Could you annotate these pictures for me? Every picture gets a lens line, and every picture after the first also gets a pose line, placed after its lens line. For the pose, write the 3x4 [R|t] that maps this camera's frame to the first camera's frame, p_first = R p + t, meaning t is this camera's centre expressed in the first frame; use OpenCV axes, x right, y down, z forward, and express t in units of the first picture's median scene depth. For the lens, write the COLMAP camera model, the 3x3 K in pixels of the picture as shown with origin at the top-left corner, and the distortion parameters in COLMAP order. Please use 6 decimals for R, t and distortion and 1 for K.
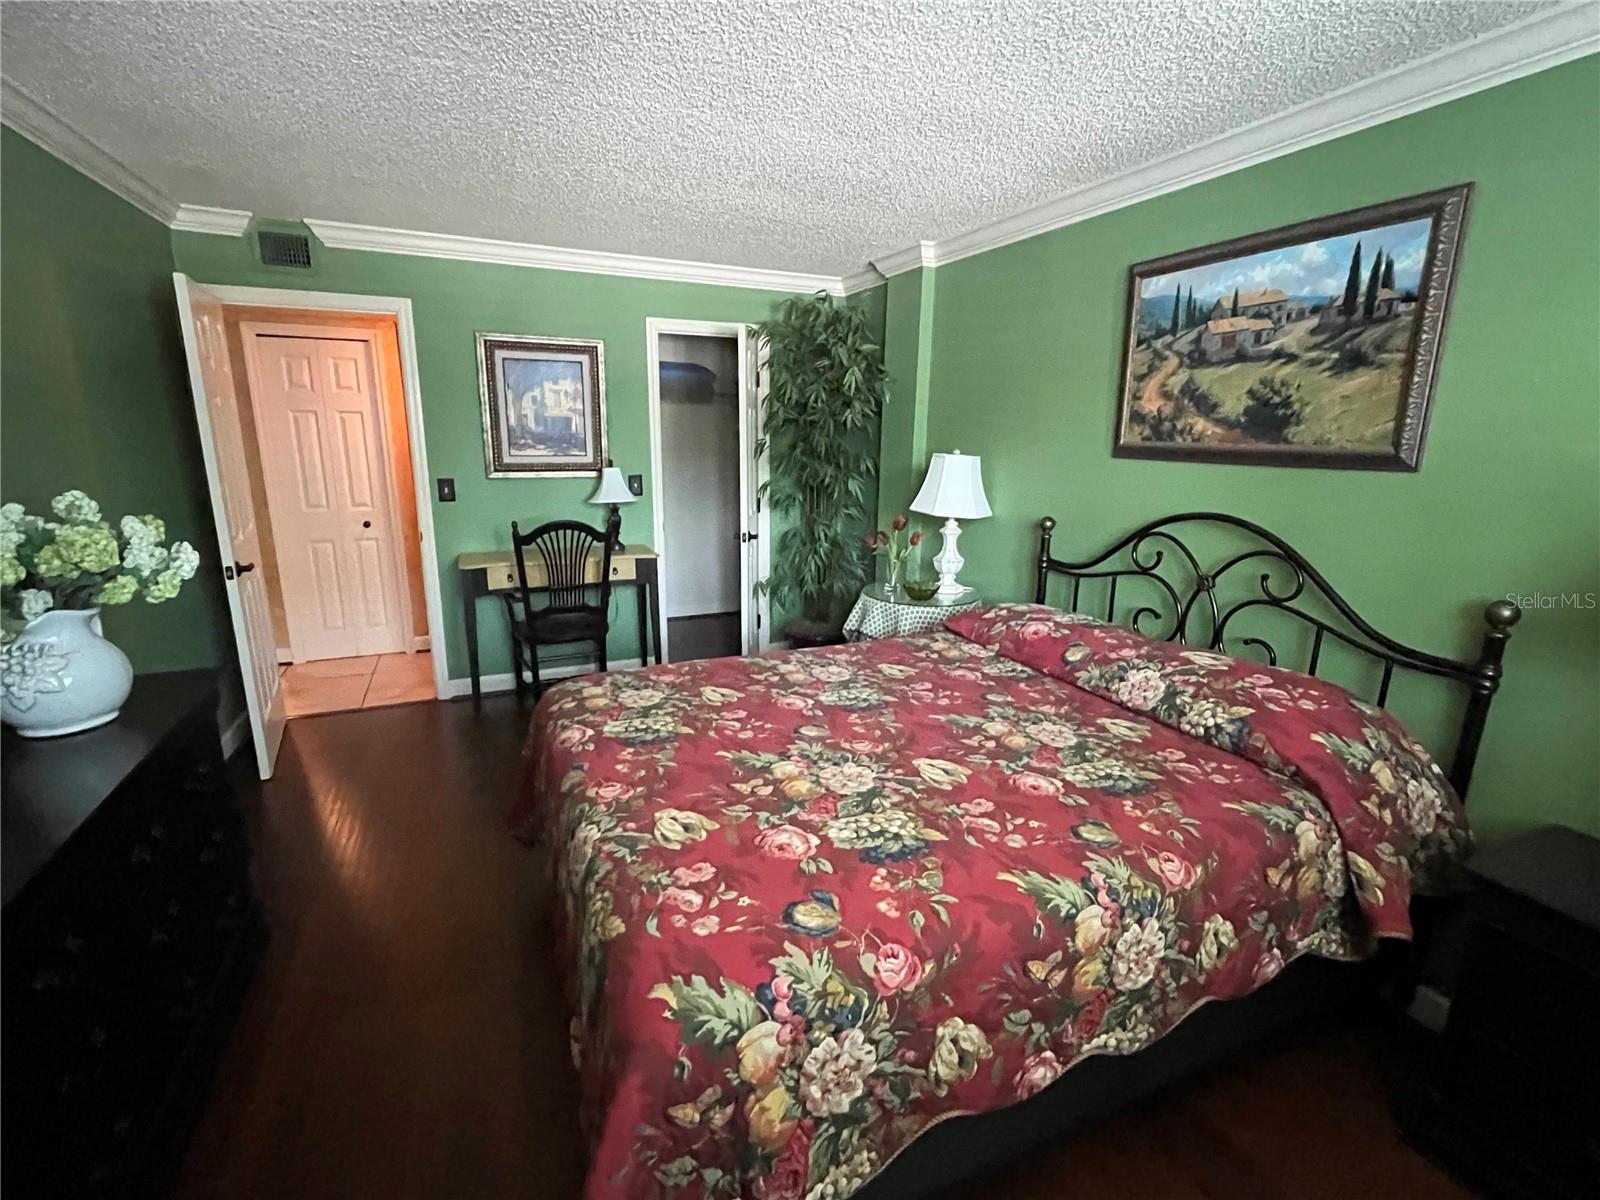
lens RADIAL K [[722.0, 0, 798.9], [0, 722.0, 595.0], [0, 0, 1]] dist [-0.003454, -0.000407]
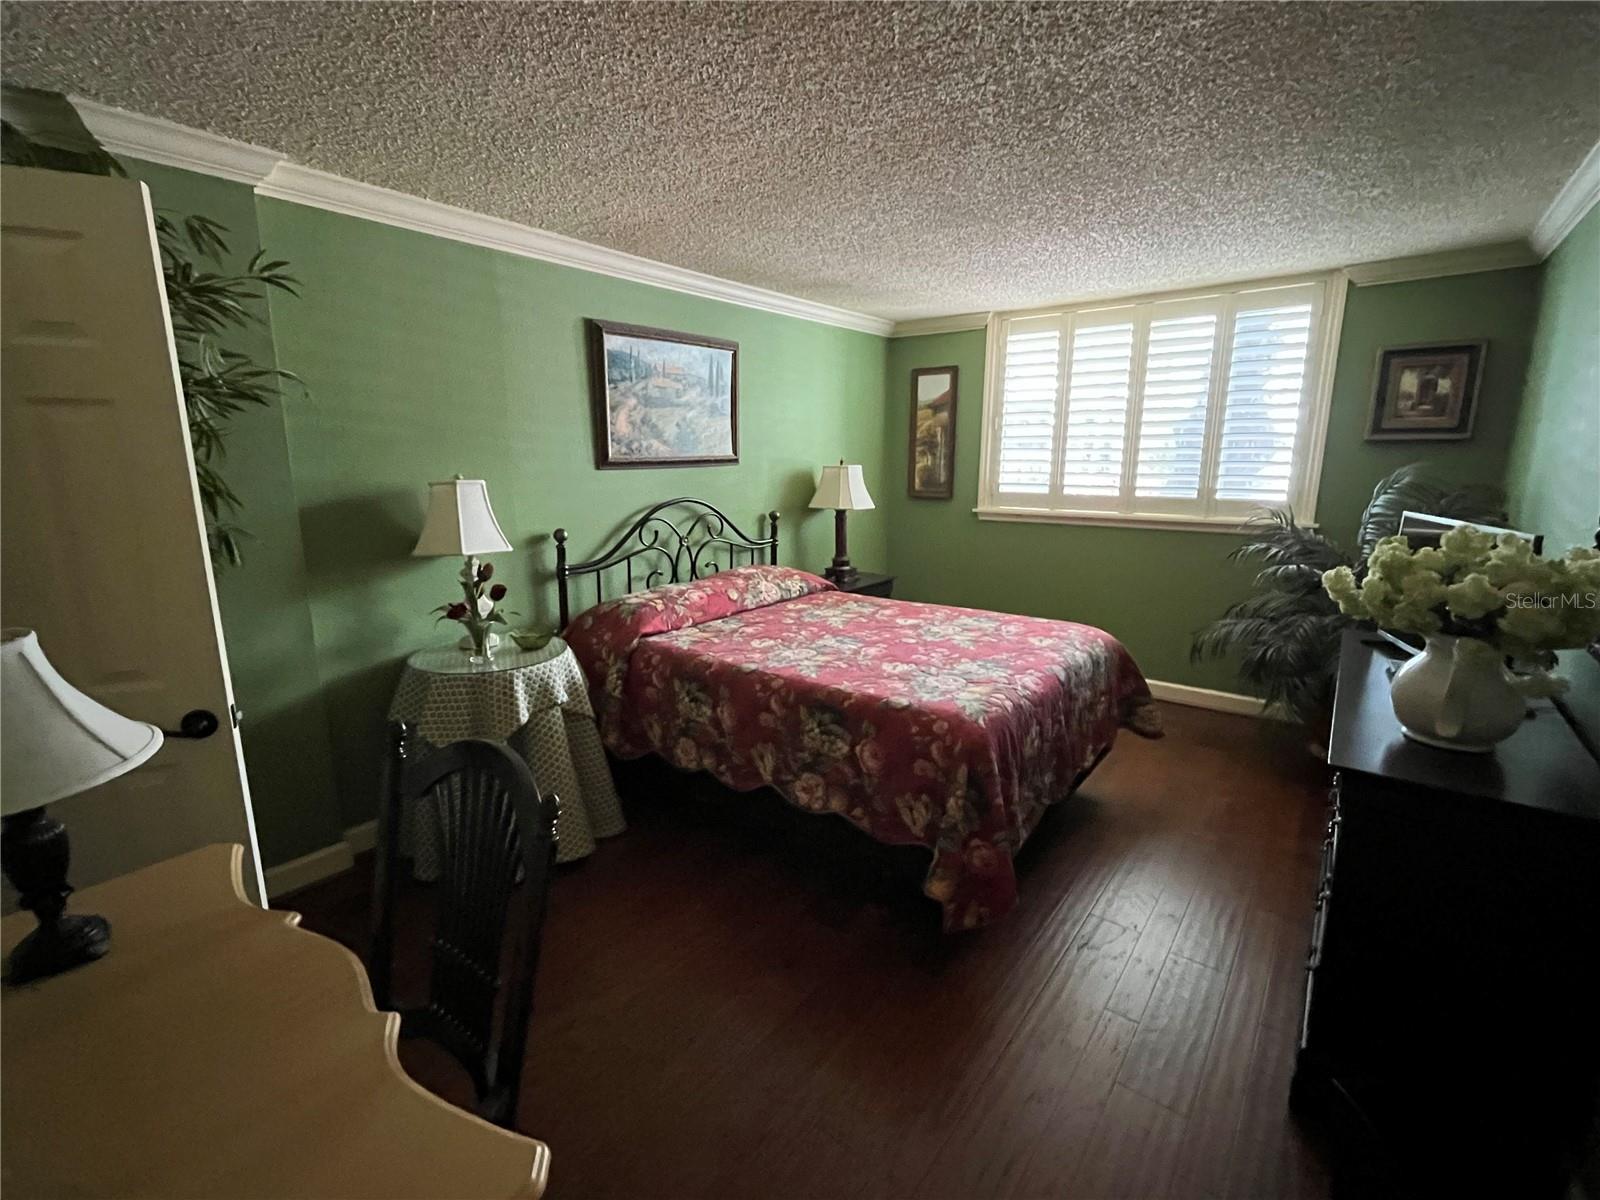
lens RADIAL K [[722.0, 0, 797.7], [0, 722.0, 596.8], [0, 0, 1]] dist [-0.003454, -0.000407]
pose [[-0.474260, -0.189492, 0.859750, -0.999930], [0.197478, 0.928780, 0.313640, -0.367632], [-0.857951, 0.318528, -0.403063, 1.509750]]
